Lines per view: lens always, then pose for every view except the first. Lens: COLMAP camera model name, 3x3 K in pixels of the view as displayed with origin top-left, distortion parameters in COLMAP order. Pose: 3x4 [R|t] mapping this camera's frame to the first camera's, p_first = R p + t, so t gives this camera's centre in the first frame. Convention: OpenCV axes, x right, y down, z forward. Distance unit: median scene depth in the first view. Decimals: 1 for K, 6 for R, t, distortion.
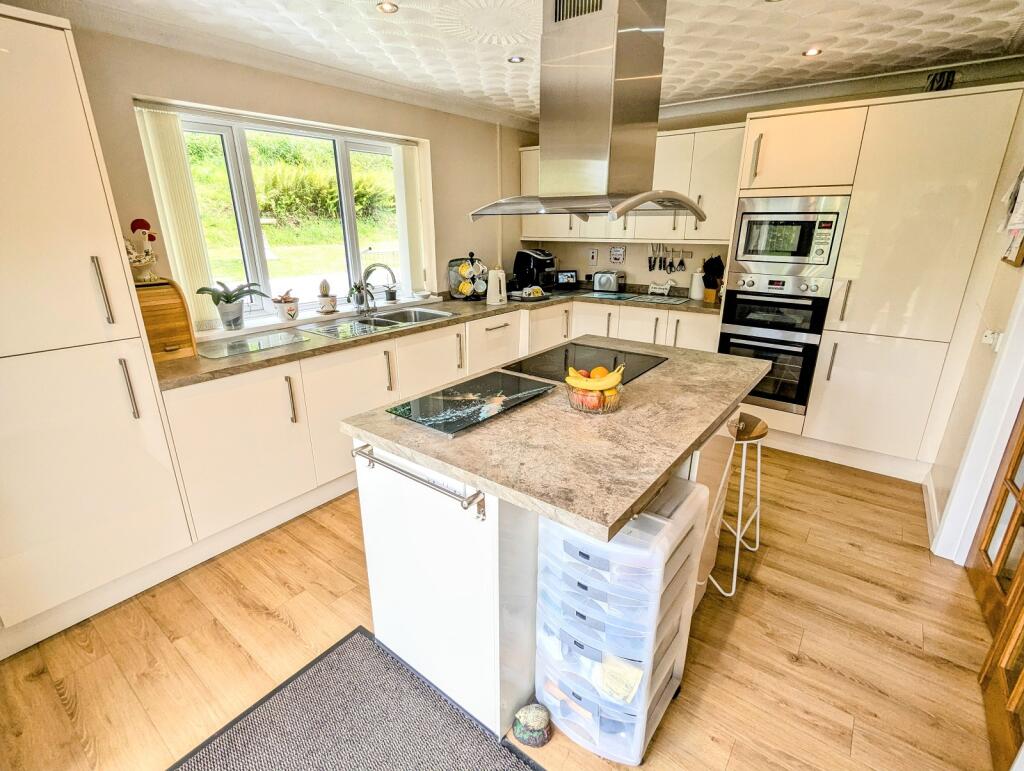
lens RADIAL K [[486.3, 0, 511.5], [0, 486.3, 386.6], [0, 0, 1]] dist [-0.004831, 0.004053]
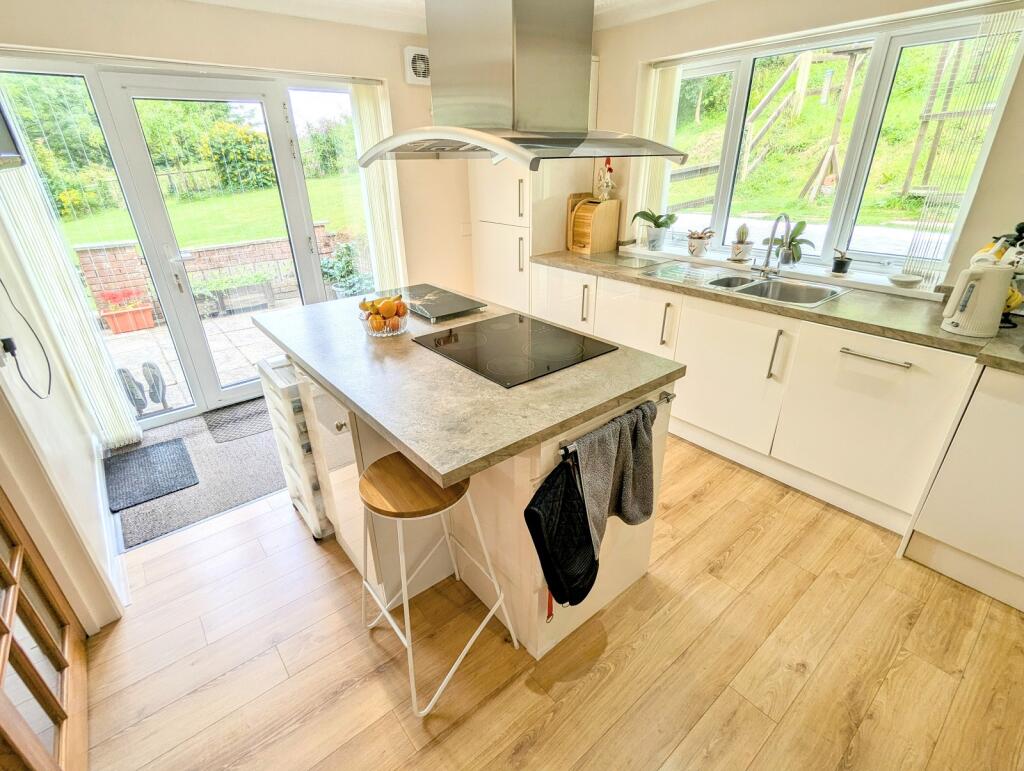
lens RADIAL K [[486.3, 0, 511.3], [0, 486.3, 388.5], [0, 0, 1]] dist [-0.004831, 0.004053]
pose [[-0.210523, 0.425891, -0.879941, 0.860047], [-0.302487, 0.827562, 0.472909, -0.351719], [0.929614, 0.365729, -0.045394, 0.997164]]
